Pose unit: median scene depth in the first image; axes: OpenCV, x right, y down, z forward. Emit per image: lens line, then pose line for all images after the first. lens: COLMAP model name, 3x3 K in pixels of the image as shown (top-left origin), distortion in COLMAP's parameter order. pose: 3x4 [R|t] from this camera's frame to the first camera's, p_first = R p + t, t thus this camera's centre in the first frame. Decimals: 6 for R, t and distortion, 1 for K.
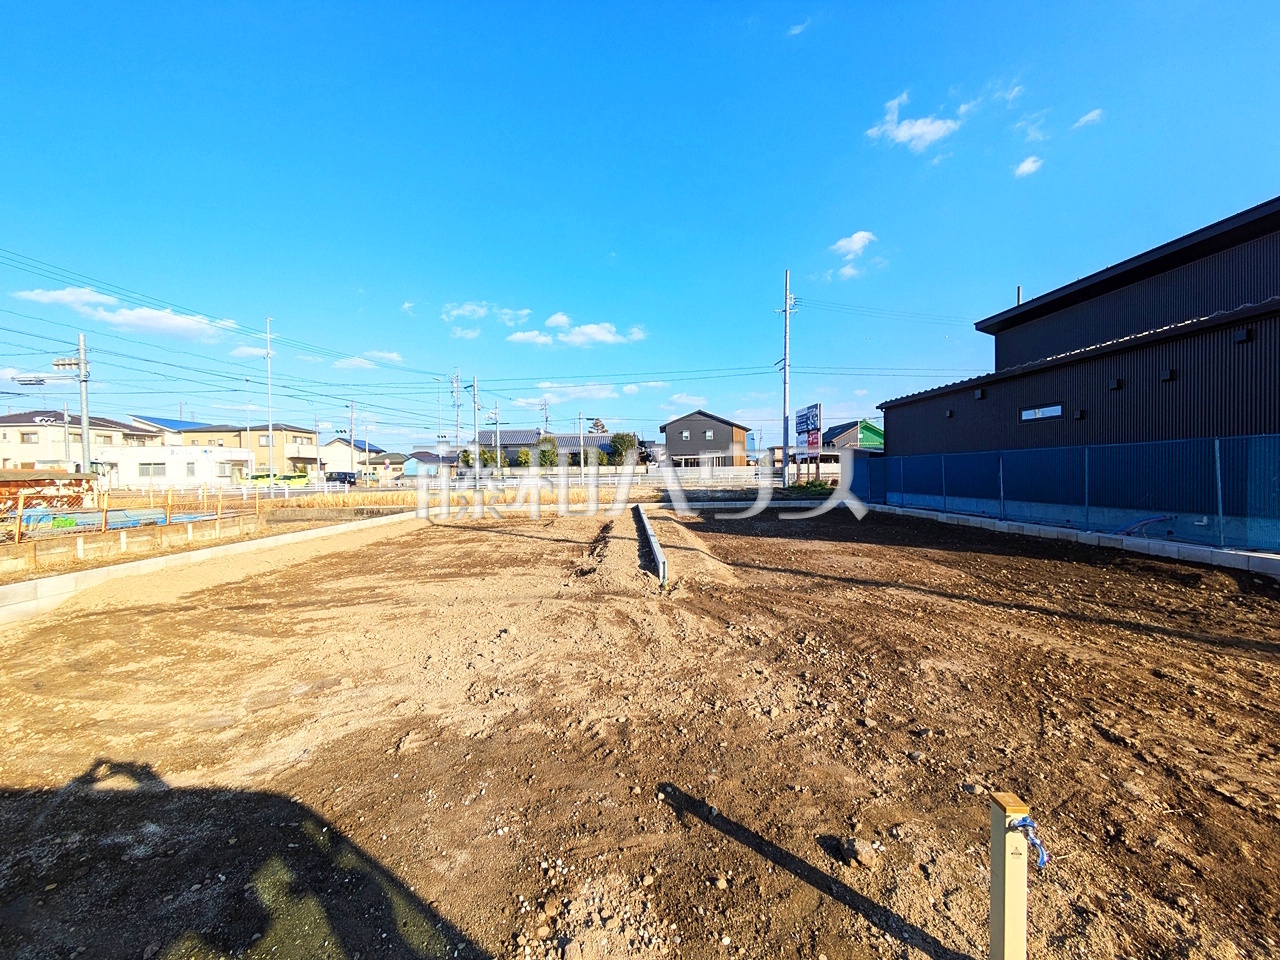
lens RADIAL K [[508.1, 0, 639.2], [0, 508.1, 481.1], [0, 0, 1]] dist [-0.001956, 0.002191]
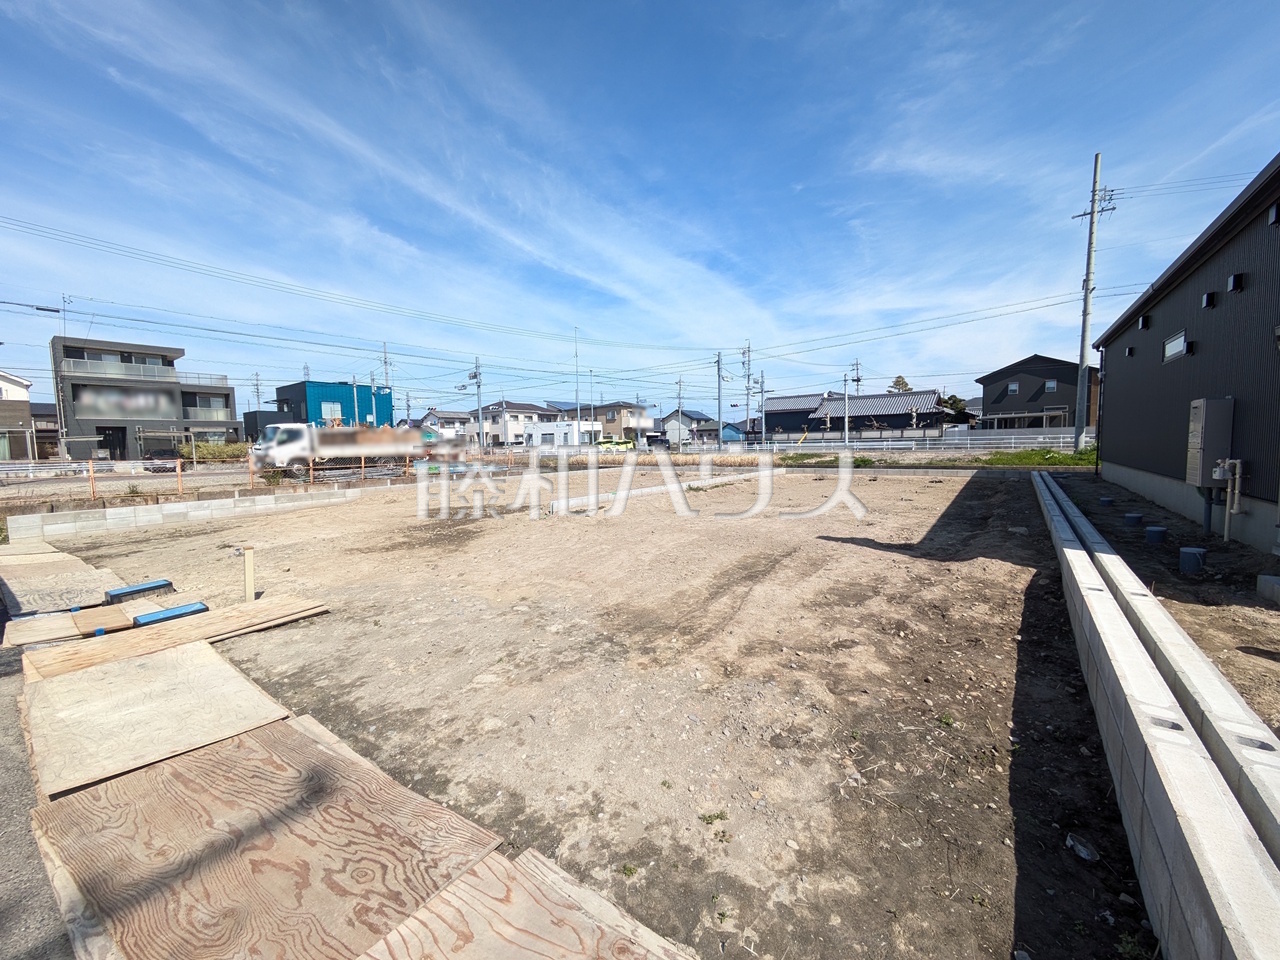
lens RADIAL K [[508.1, 0, 638.5], [0, 508.1, 478.4], [0, 0, 1]] dist [-0.001956, 0.002191]
pose [[0.788848, 0.039519, -0.613316, 0.245032], [-0.000657, 0.997984, 0.063460, 0.000029], [0.614588, -0.049658, 0.787284, 0.001240]]
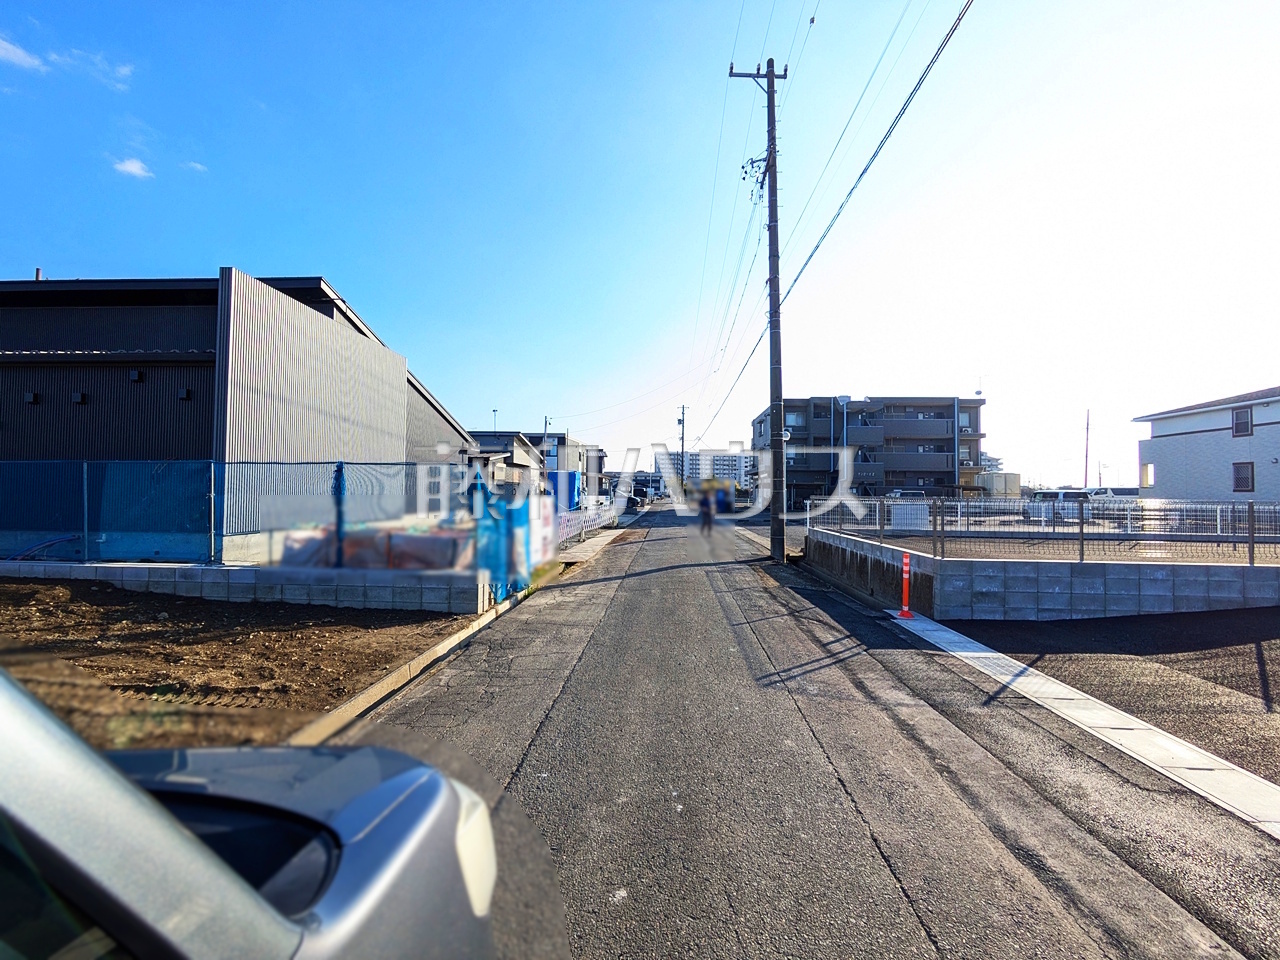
lens RADIAL K [[508.1, 0, 640.5], [0, 508.1, 478.7], [0, 0, 1]] dist [-0.001956, 0.002191]
pose [[0.100692, 0.044585, 0.993918, 0.039209], [0.005227, 0.998958, -0.045341, 0.002029], [-0.994904, 0.009761, 0.100354, -0.067035]]
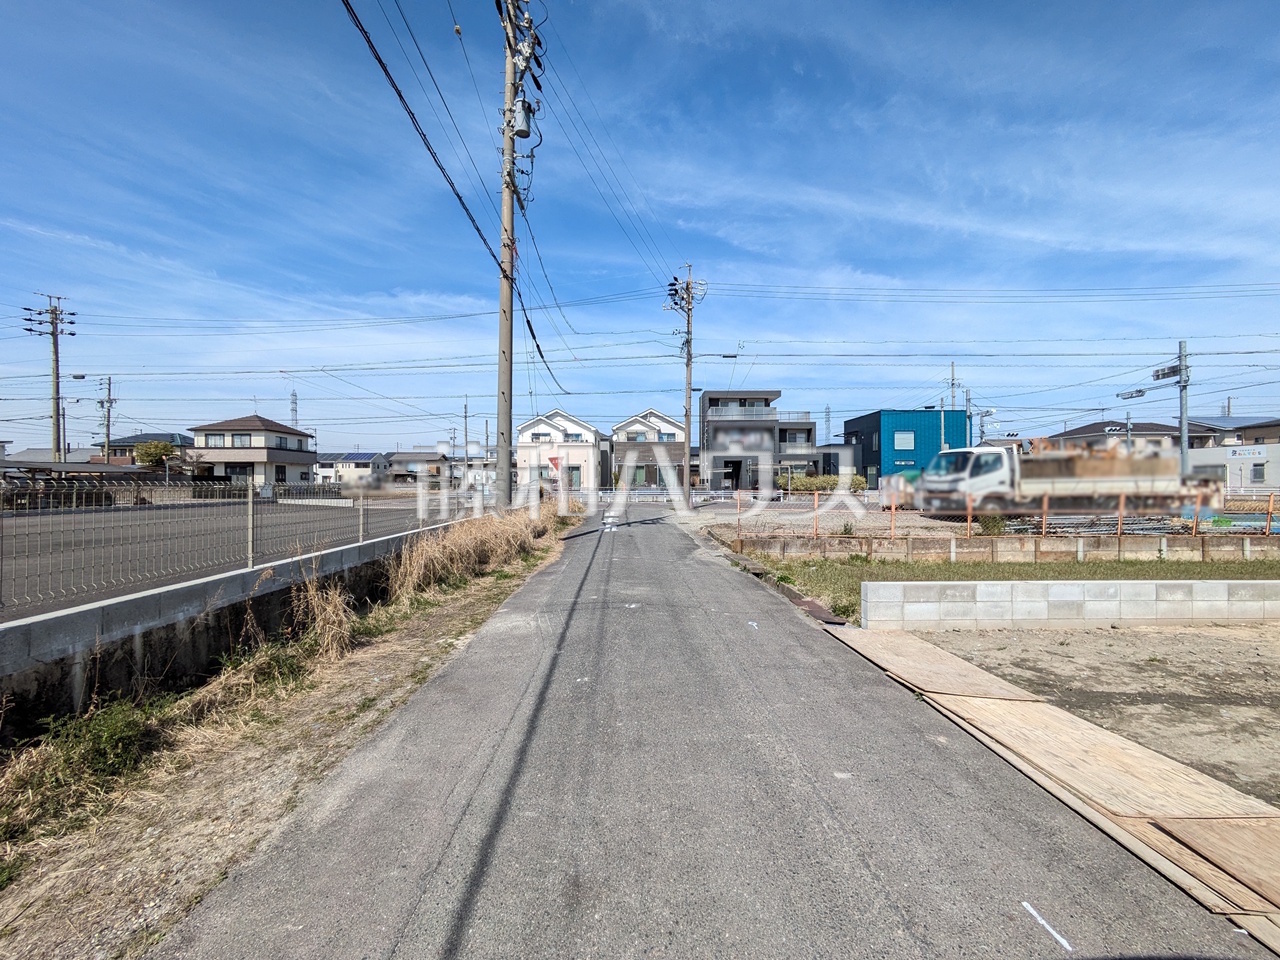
lens RADIAL K [[508.1, 0, 639.7], [0, 508.1, 477.2], [0, 0, 1]] dist [-0.001956, 0.002191]
pose [[0.002275, 0.000755, -0.999997, -0.041999], [-0.016242, 0.999868, 0.000718, 0.004149], [0.999865, 0.016240, 0.002287, -0.075390]]
